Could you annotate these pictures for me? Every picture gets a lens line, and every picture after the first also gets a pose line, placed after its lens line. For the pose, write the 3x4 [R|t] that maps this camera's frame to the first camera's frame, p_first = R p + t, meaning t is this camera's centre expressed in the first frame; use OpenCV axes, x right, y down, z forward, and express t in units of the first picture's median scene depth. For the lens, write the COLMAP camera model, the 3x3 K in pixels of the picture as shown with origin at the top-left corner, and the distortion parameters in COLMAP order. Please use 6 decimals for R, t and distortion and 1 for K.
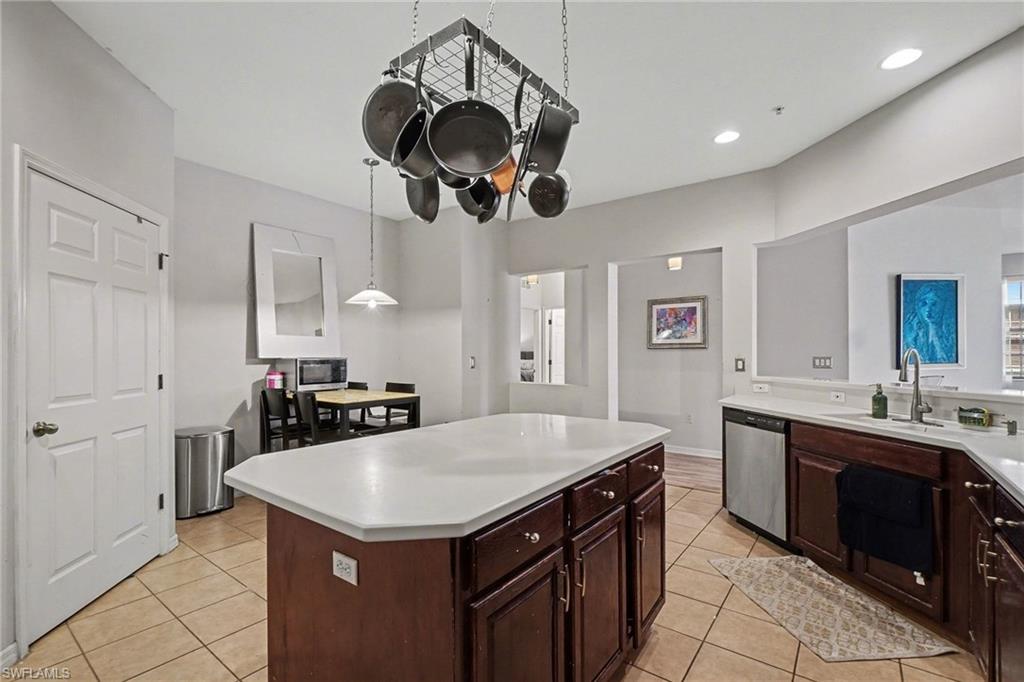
lens RADIAL K [[454.1, 0, 503.9], [0, 454.1, 356.1], [0, 0, 1]] dist [-0.009043, -0.001113]
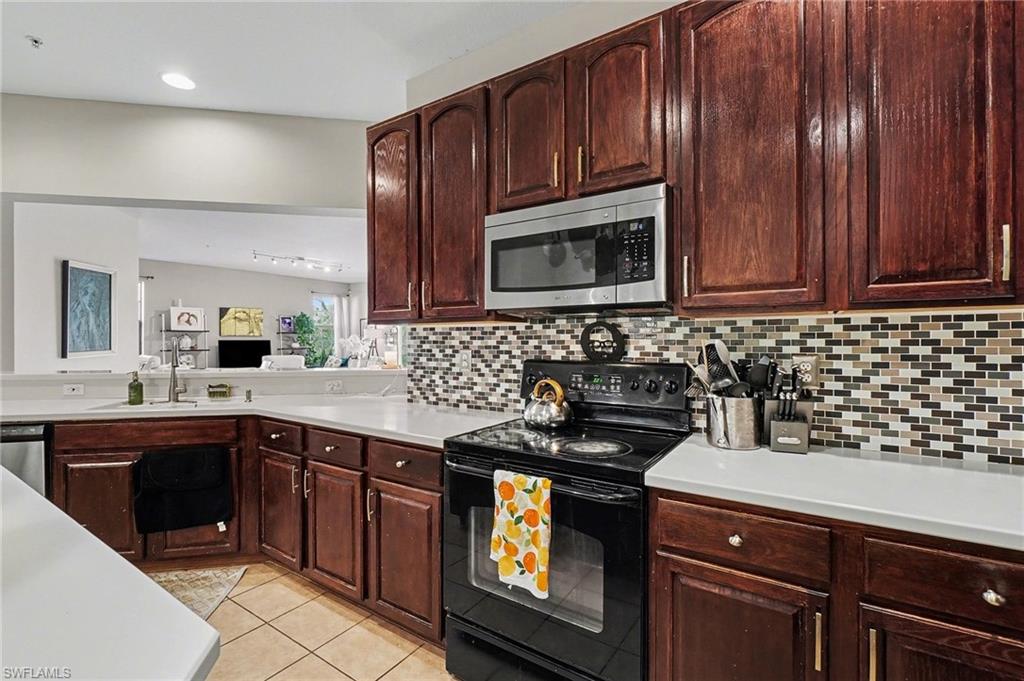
lens RADIAL K [[454.1, 0, 502.1], [0, 454.1, 338.2], [0, 0, 1]] dist [-0.009043, -0.001113]
pose [[-0.064039, 0.006279, 0.997928, -0.253810], [0.005632, 0.999967, -0.005931, -0.003598], [-0.997932, 0.005240, -0.064072, 0.227236]]
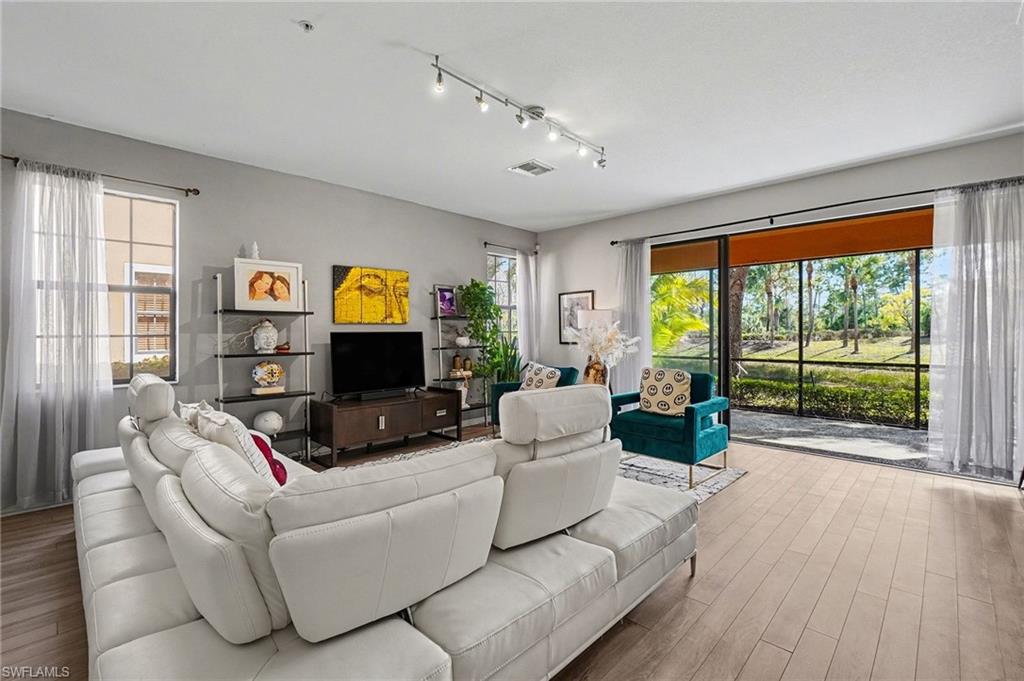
lens RADIAL K [[454.1, 0, 505.7], [0, 454.1, 334.6], [0, 0, 1]] dist [-0.009043, -0.001113]
pose [[0.116495, -0.005814, 0.993174, 1.843223], [0.006128, 0.999968, 0.005135, -0.016298], [-0.993172, 0.005488, 0.116527, 1.385857]]
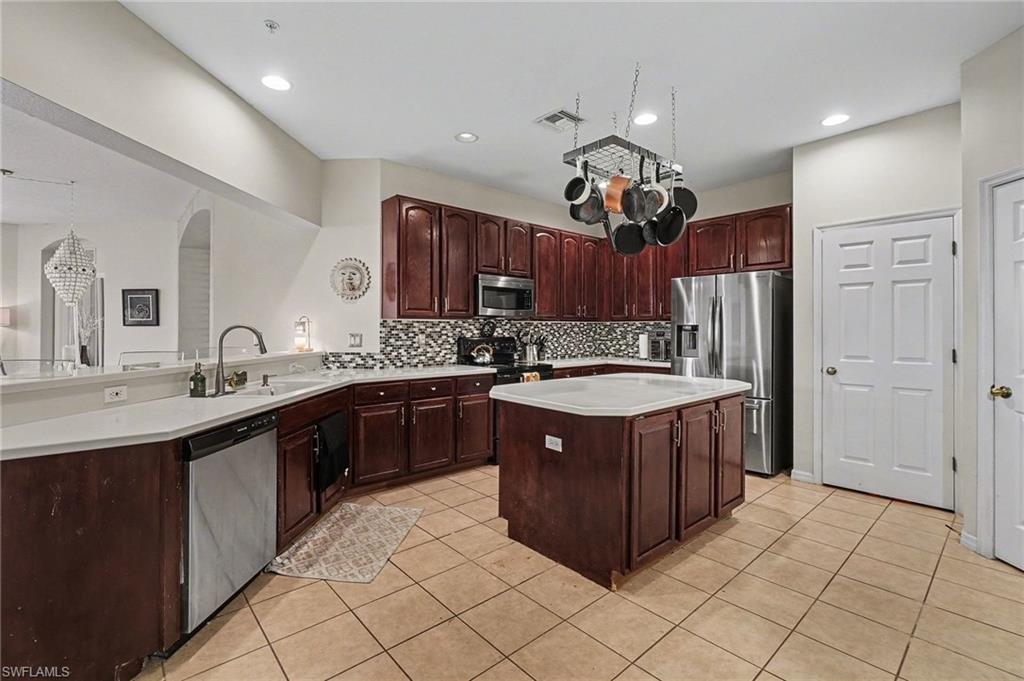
lens RADIAL K [[454.1, 0, 500.2], [0, 454.1, 319.8], [0, 0, 1]] dist [-0.009043, -0.001113]
pose [[-0.979057, 0.003866, 0.203549, 0.051772], [0.000697, 0.999877, -0.015637, -0.010558], [-0.203585, -0.015167, -0.978940, 1.771959]]
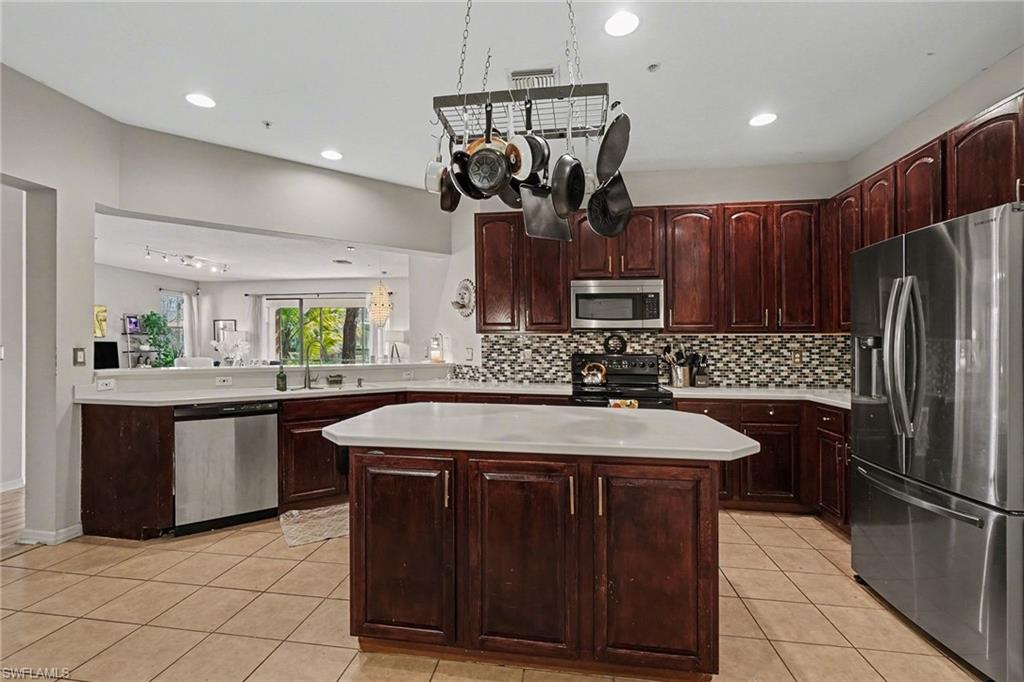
lens RADIAL K [[454.1, 0, 495.7], [0, 454.1, 343.0], [0, 0, 1]] dist [-0.009043, -0.001113]
pose [[-0.478987, 0.002519, 0.877819, -0.666875], [0.000144, 0.999996, -0.002791, -0.002127], [-0.877822, -0.001211, -0.478985, 1.088725]]
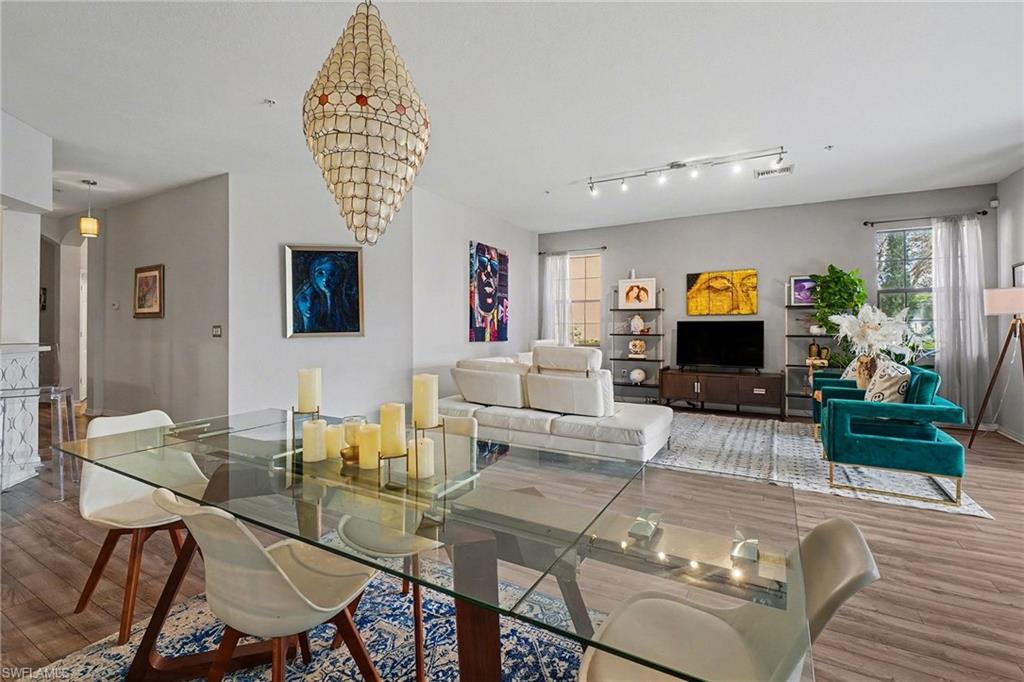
lens RADIAL K [[454.1, 0, 500.0], [0, 454.1, 315.8], [0, 0, 1]] dist [-0.009043, -0.001113]
pose [[0.990647, -0.000339, 0.136448, 2.165445], [0.003427, 0.999743, -0.022395, 0.002117], [-0.136405, 0.022653, 0.990394, -0.135354]]
